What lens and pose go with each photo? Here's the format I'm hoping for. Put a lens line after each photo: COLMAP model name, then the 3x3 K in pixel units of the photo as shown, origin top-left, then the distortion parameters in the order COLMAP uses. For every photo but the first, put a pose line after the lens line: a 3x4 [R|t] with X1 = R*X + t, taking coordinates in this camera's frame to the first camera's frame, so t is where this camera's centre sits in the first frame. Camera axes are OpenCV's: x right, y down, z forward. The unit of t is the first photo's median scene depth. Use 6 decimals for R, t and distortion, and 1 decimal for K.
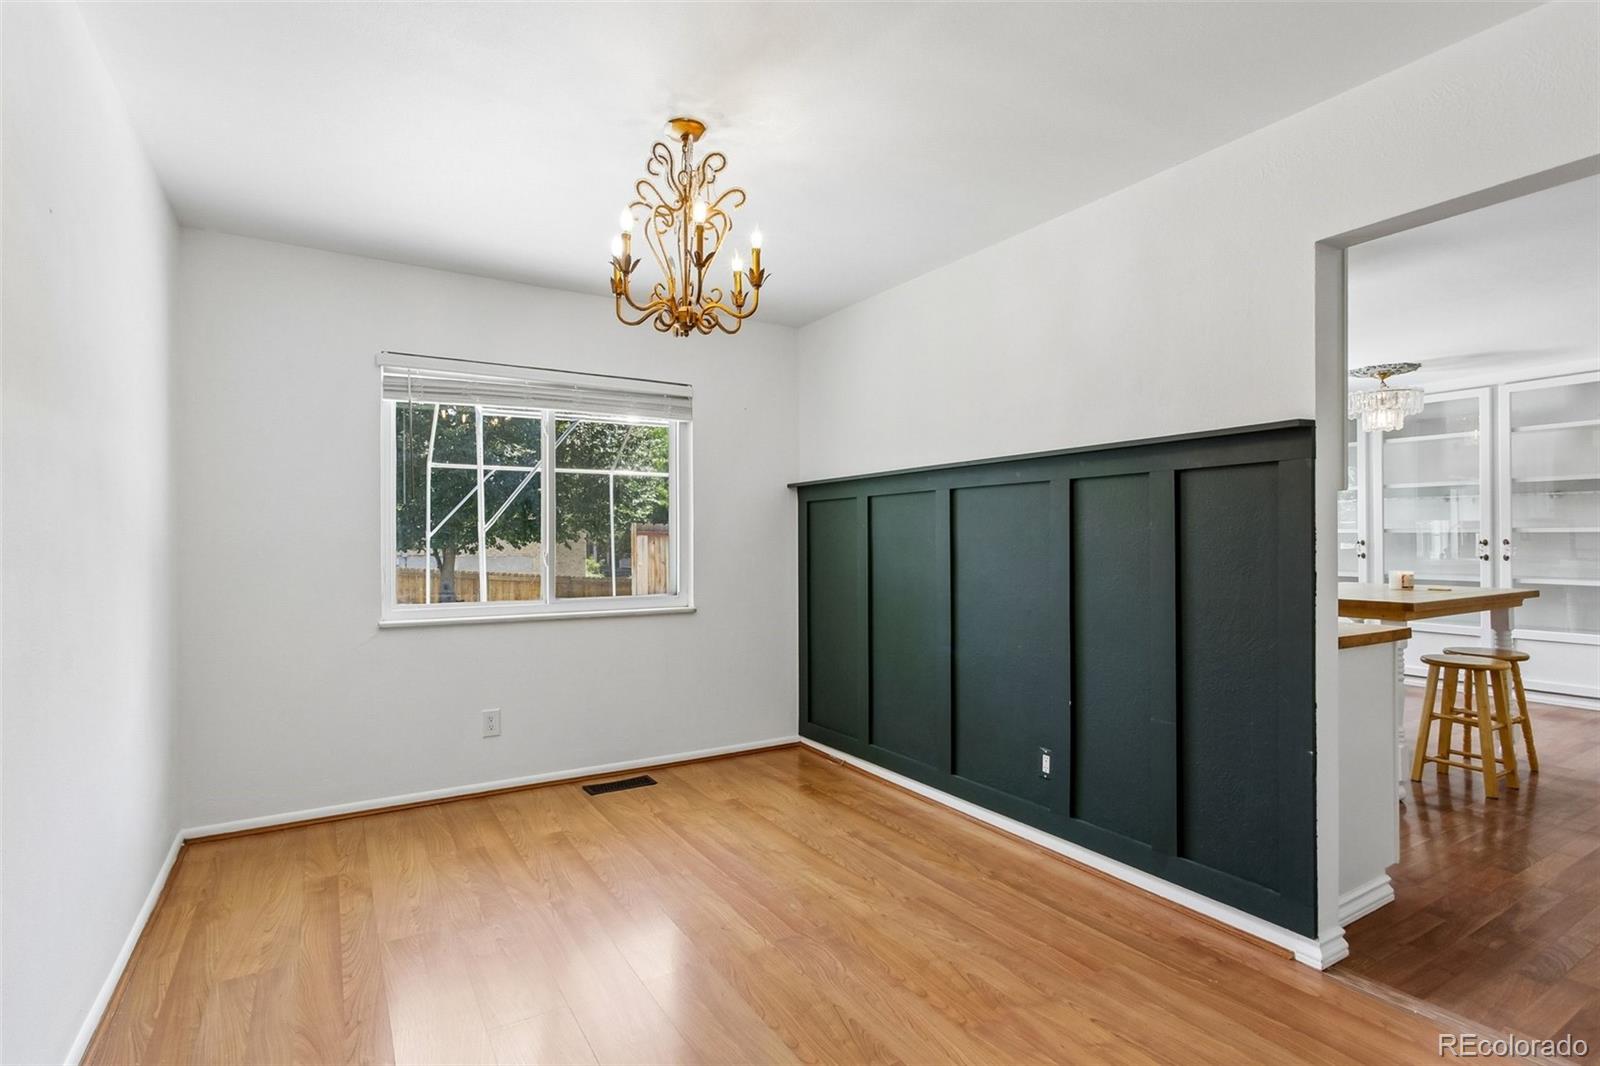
lens RADIAL K [[776.6, 0, 771.2], [0, 776.6, 530.5], [0, 0, 1]] dist [-0.019779, 0.015212]
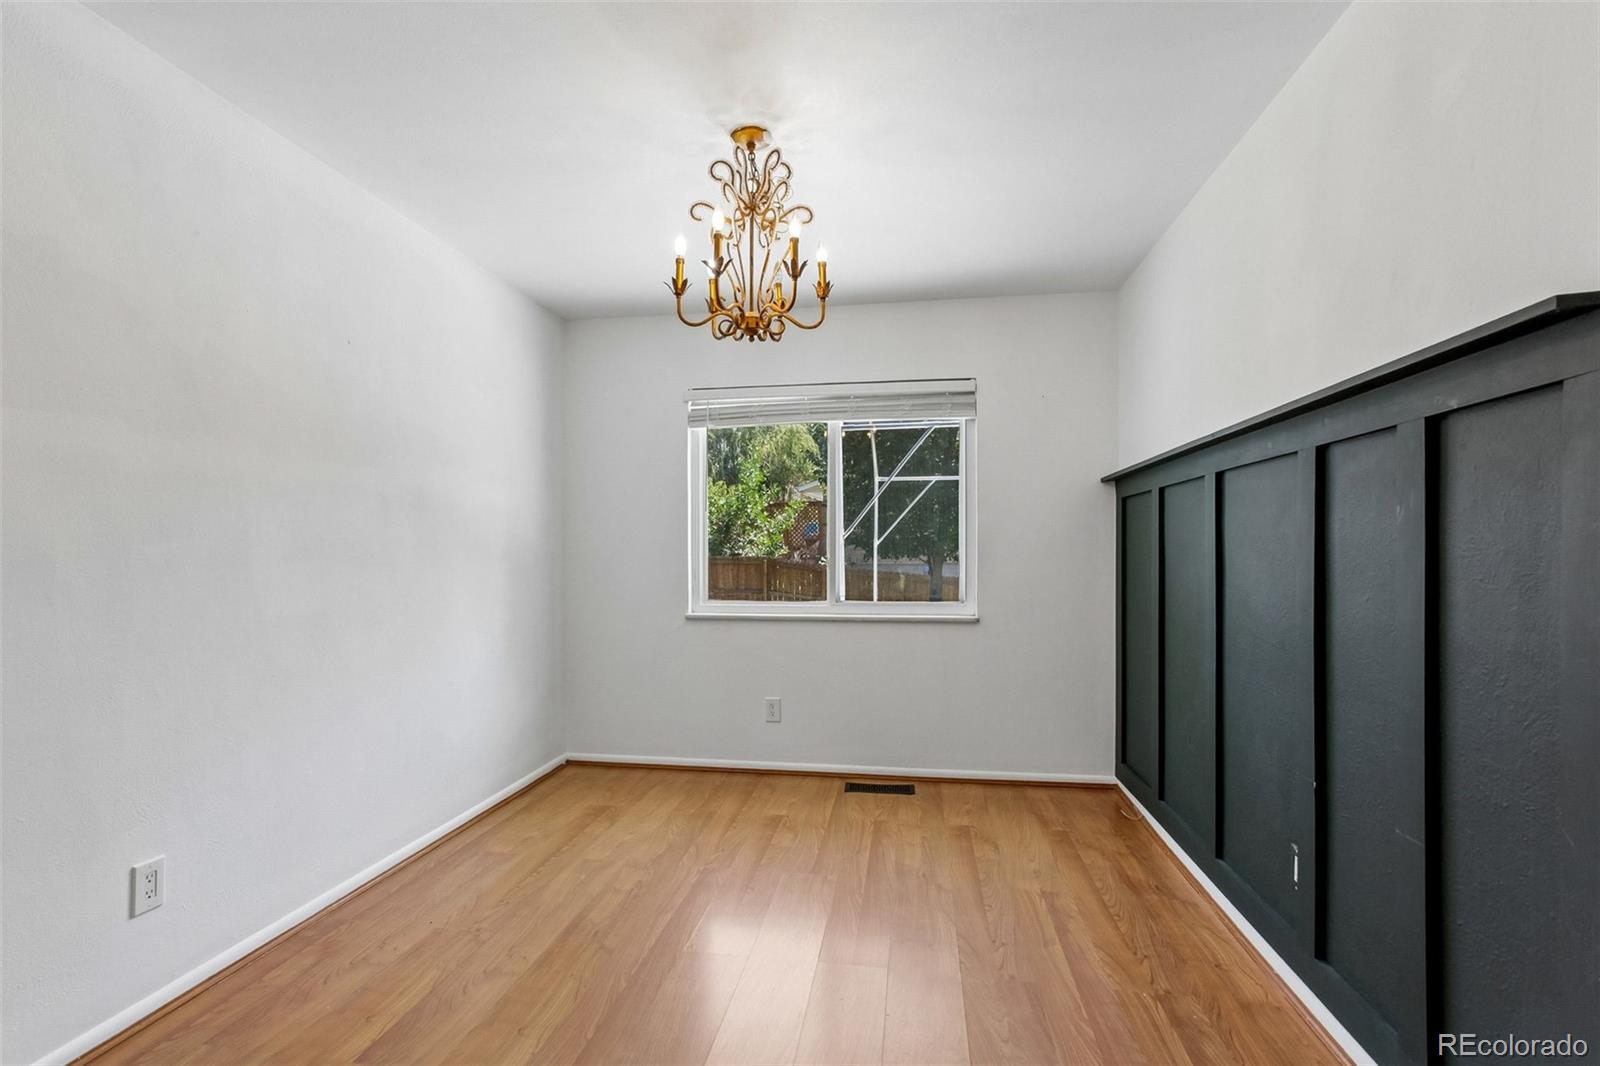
lens RADIAL K [[776.6, 0, 770.2], [0, 776.6, 552.9], [0, 0, 1]] dist [-0.019779, 0.015212]
pose [[0.755099, 0.000752, -0.655611, 0.411319], [0.009950, 0.999871, 0.012607, 0.010045], [0.655536, -0.016043, 0.754994, 0.175400]]
